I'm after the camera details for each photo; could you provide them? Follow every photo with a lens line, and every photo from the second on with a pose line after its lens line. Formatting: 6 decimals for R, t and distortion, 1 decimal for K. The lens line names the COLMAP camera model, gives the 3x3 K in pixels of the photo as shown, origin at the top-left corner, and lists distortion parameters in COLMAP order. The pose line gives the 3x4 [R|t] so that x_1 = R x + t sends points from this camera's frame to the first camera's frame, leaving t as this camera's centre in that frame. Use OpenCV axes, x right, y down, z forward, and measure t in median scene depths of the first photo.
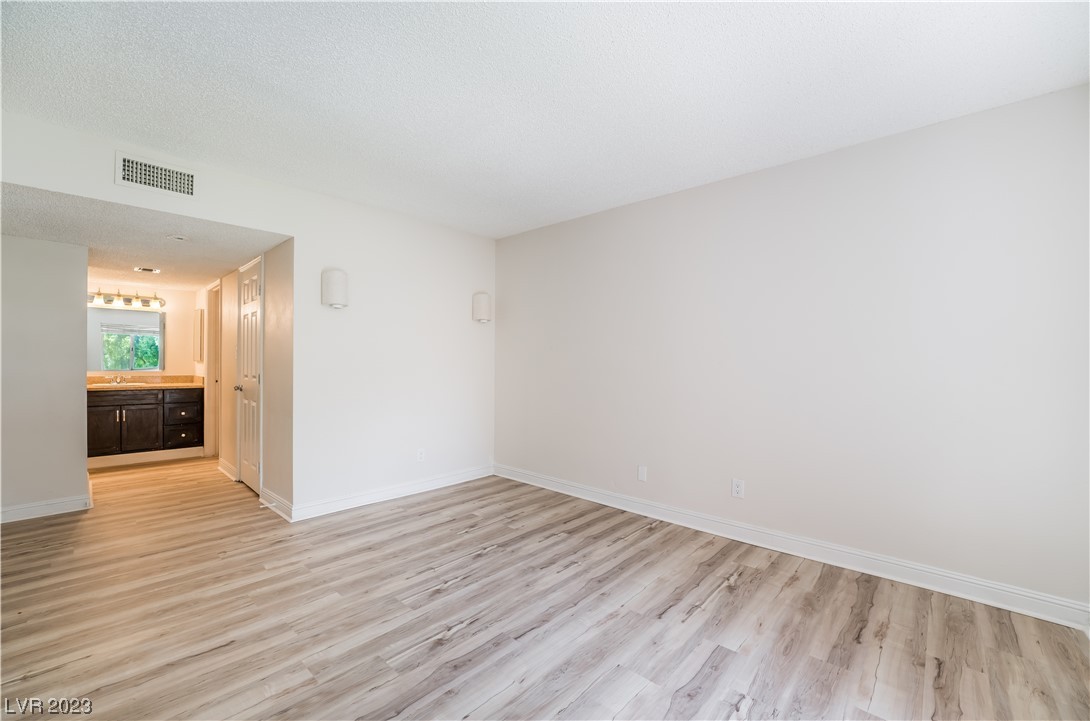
lens RADIAL K [[443.1, 0, 544.8], [0, 443.1, 365.0], [0, 0, 1]] dist [-0.026558, 0.000917]
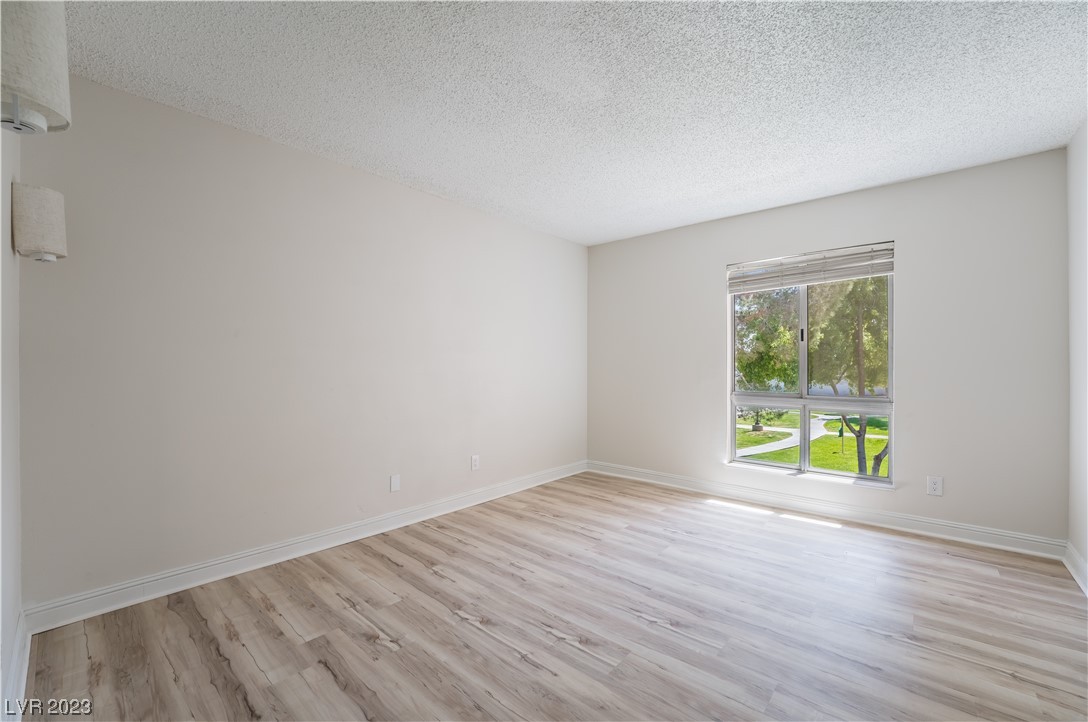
lens RADIAL K [[439.4, 0, 543.2], [0, 439.4, 365.3], [0, 0, 1]] dist [-0.030370, 0.004242]
pose [[-0.017442, -0.011370, 0.999783, -0.927692], [0.002690, 0.999931, 0.011419, -0.009188], [-0.999844, 0.002889, -0.017410, 0.965397]]
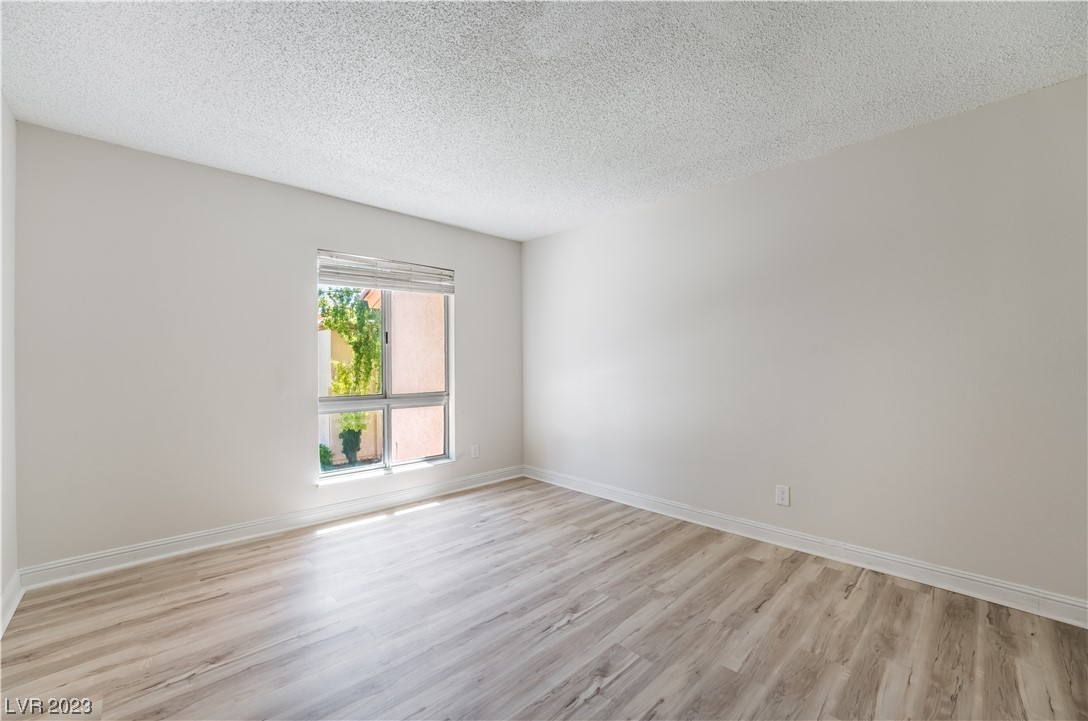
lens RADIAL K [[441.3, 0, 543.6], [0, 441.3, 365.3], [0, 0, 1]] dist [-0.032758, 0.005022]
pose [[-0.998055, -0.006771, 0.061979, -0.164748], [-0.006430, 0.999963, 0.005703, -0.006961], [-0.062015, 0.005293, -0.998061, 1.537431]]
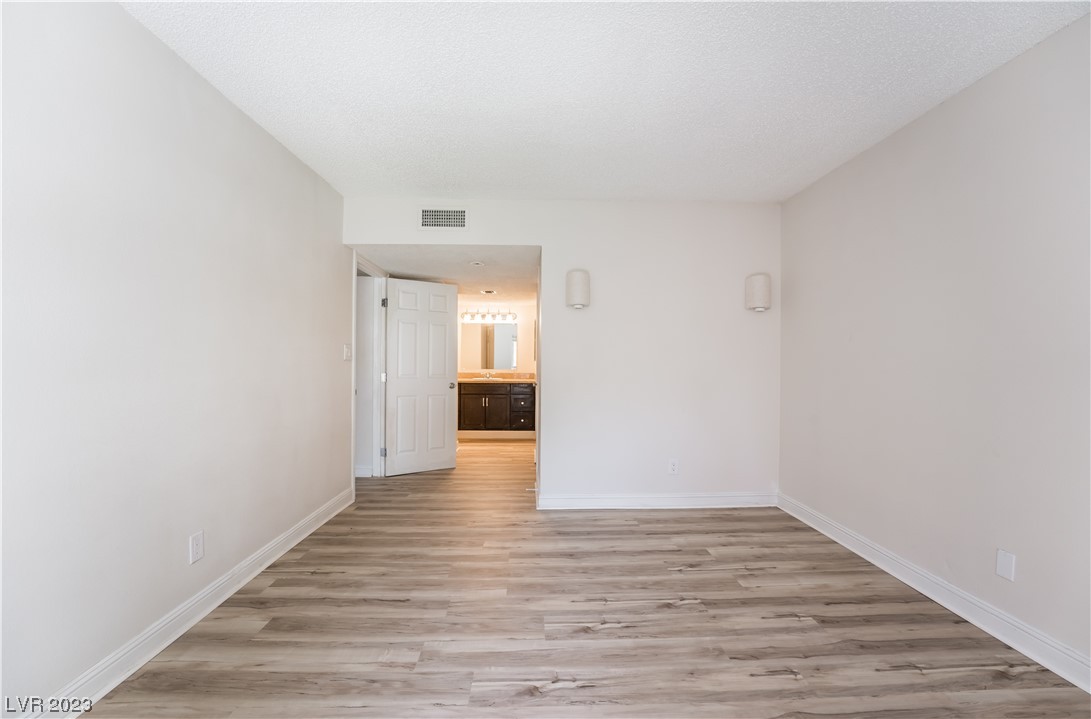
lens RADIAL K [[445.6, 0, 545.1], [0, 445.6, 364.0], [0, 0, 1]] dist [-0.025931, 0.000477]
pose [[0.700277, 0.000950, -0.713871, 0.275076], [-0.003791, 0.999990, -0.002388, 0.002323], [0.713861, 0.004378, 0.700273, 0.302628]]
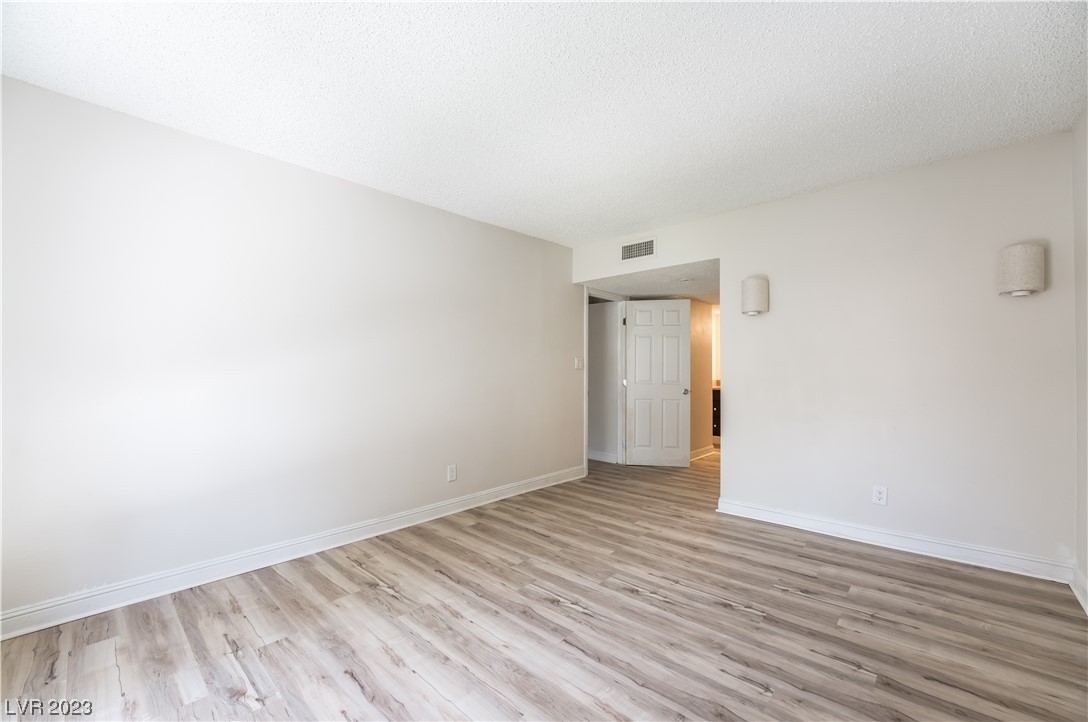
lens RADIAL K [[441.3, 0, 543.6], [0, 441.3, 365.8], [0, 0, 1]] dist [-0.032758, 0.005022]
pose [[-0.005017, -0.013137, -0.999901, 0.699814], [-0.002975, 0.999909, -0.013122, 0.000412], [0.999983, 0.002909, -0.005055, 0.700813]]
